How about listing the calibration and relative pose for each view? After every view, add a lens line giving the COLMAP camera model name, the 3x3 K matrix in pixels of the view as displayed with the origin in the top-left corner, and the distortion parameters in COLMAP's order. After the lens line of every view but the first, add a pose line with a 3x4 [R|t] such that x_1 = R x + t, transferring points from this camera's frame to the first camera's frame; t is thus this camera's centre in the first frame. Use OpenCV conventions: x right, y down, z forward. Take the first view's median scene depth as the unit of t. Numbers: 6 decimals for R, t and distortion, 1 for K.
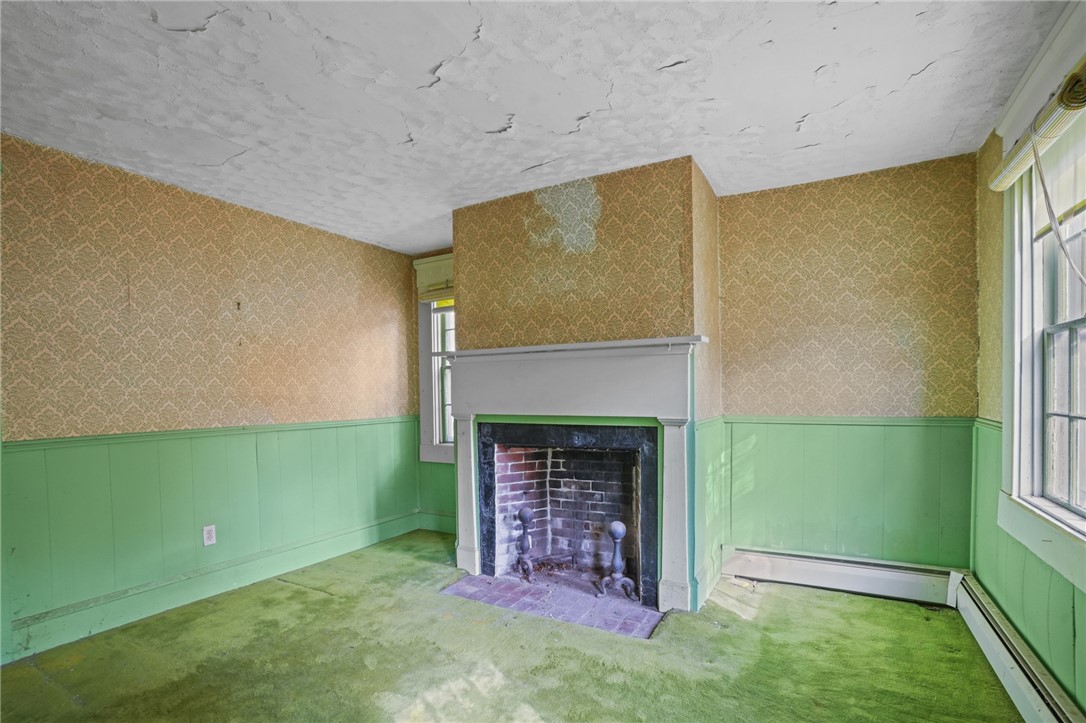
lens RADIAL K [[524.8, 0, 539.8], [0, 524.8, 414.6], [0, 0, 1]] dist [-0.027681, 0.000230]
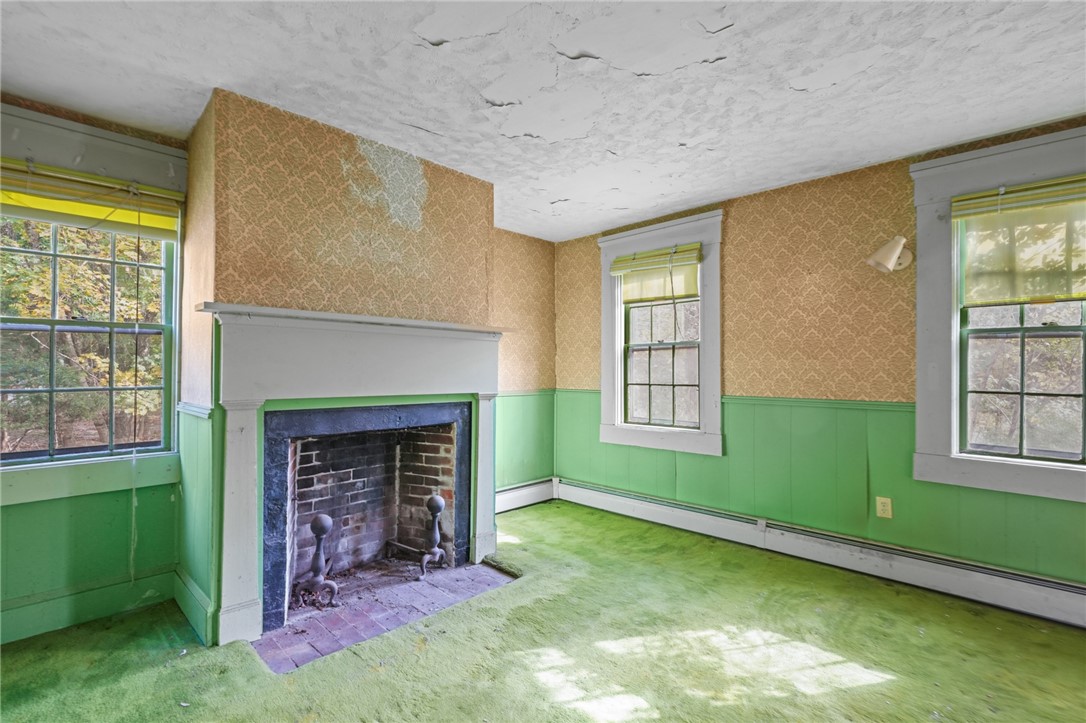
lens RADIAL K [[493.0, 0, 544.2], [0, 493.0, 367.7], [0, 0, 1]] dist [-0.001968, -0.000371]
pose [[0.258681, 0.024371, 0.965655, -0.714229], [0.032449, 0.998898, -0.033903, -0.009247], [-0.965418, 0.040105, 0.257605, 0.511707]]
